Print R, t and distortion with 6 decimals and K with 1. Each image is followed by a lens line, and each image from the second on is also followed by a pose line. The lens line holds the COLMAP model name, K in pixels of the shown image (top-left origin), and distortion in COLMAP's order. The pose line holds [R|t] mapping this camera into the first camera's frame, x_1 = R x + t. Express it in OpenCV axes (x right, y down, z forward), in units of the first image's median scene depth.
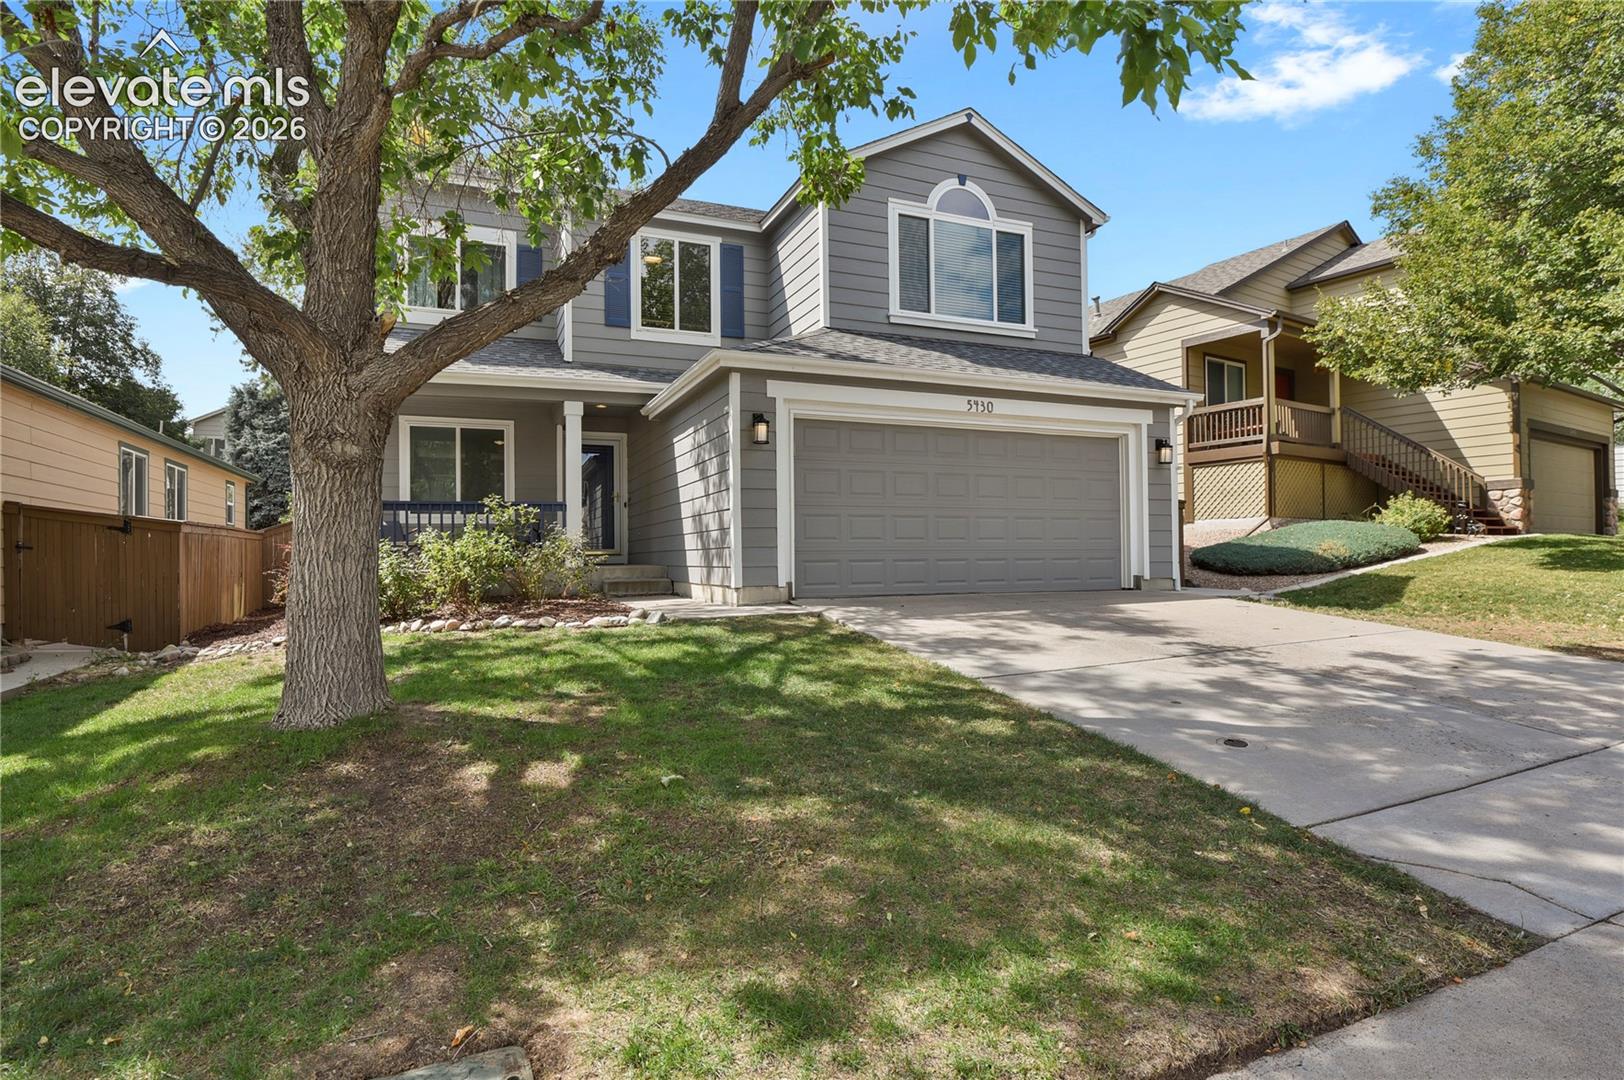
lens RADIAL K [[792.3, 0, 940.7], [0, 792.3, 550.7], [0, 0, 1]] dist [-0.026367, -0.002086]
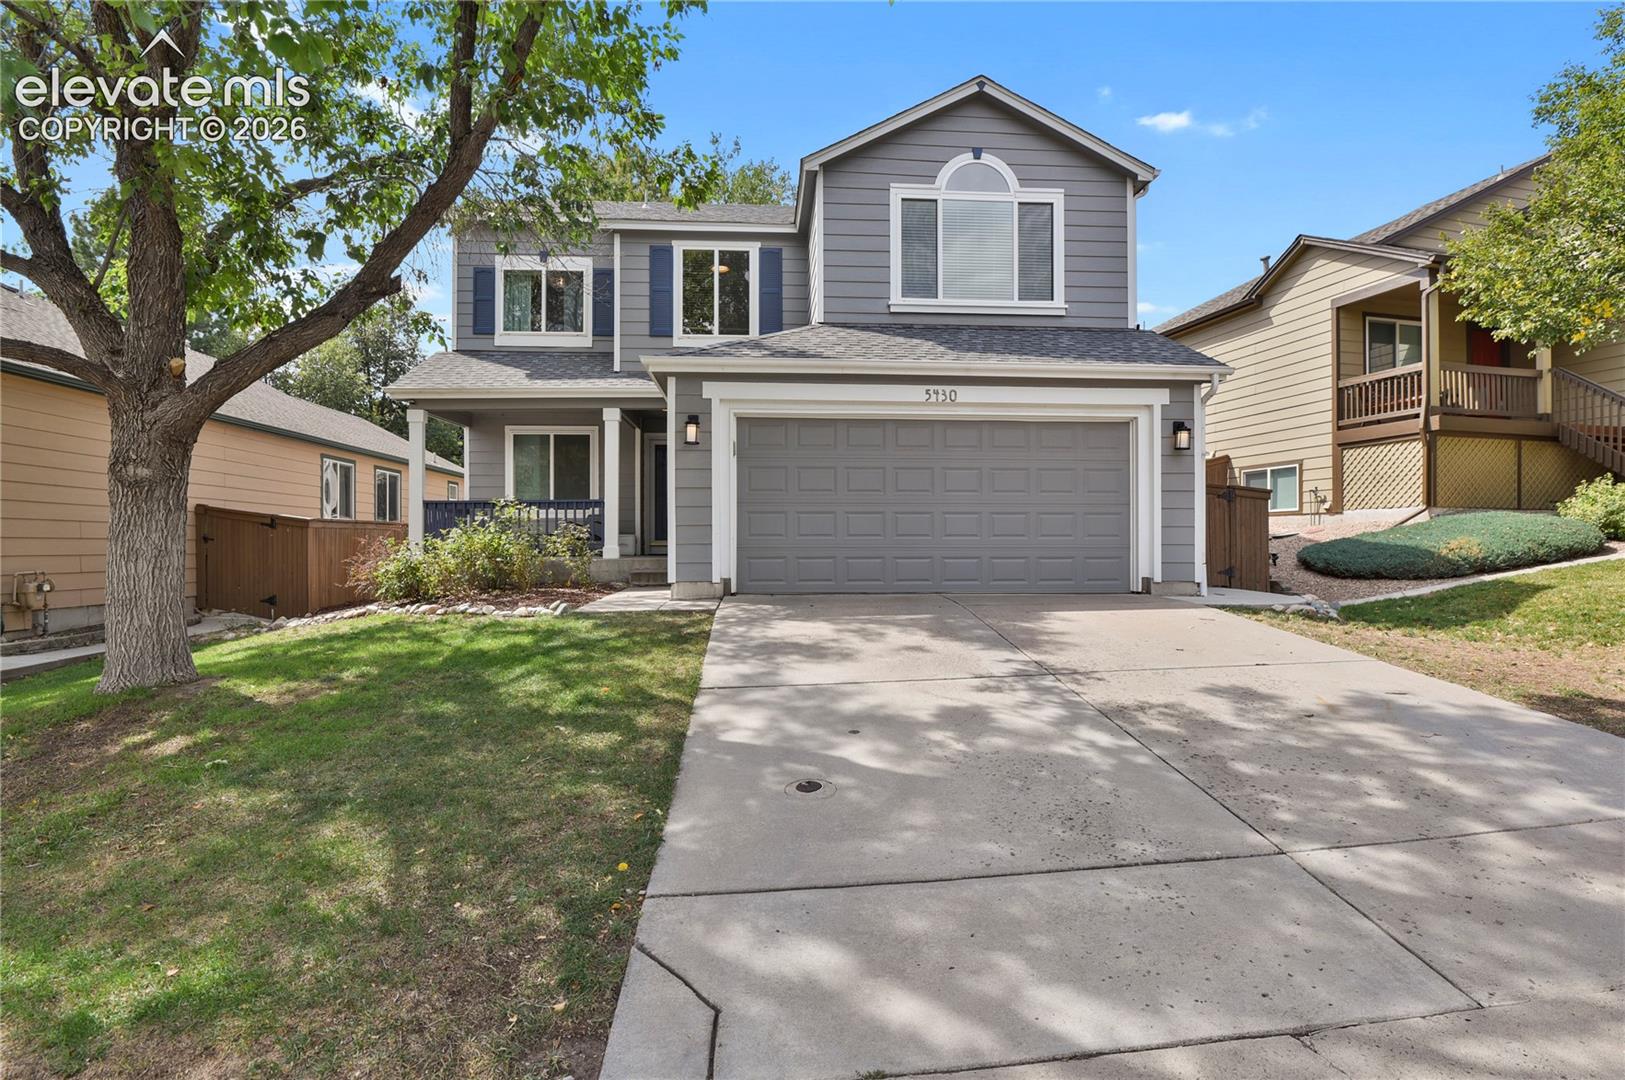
lens RADIAL K [[792.7, 0, 822.7], [0, 792.7, 551.1], [0, 0, 1]] dist [-0.026367, -0.002086]
pose [[0.945740, 0.011417, -0.324724, 0.164363], [-0.007161, 0.999872, 0.014296, -0.007034], [0.324846, -0.011195, 0.945701, 0.044748]]
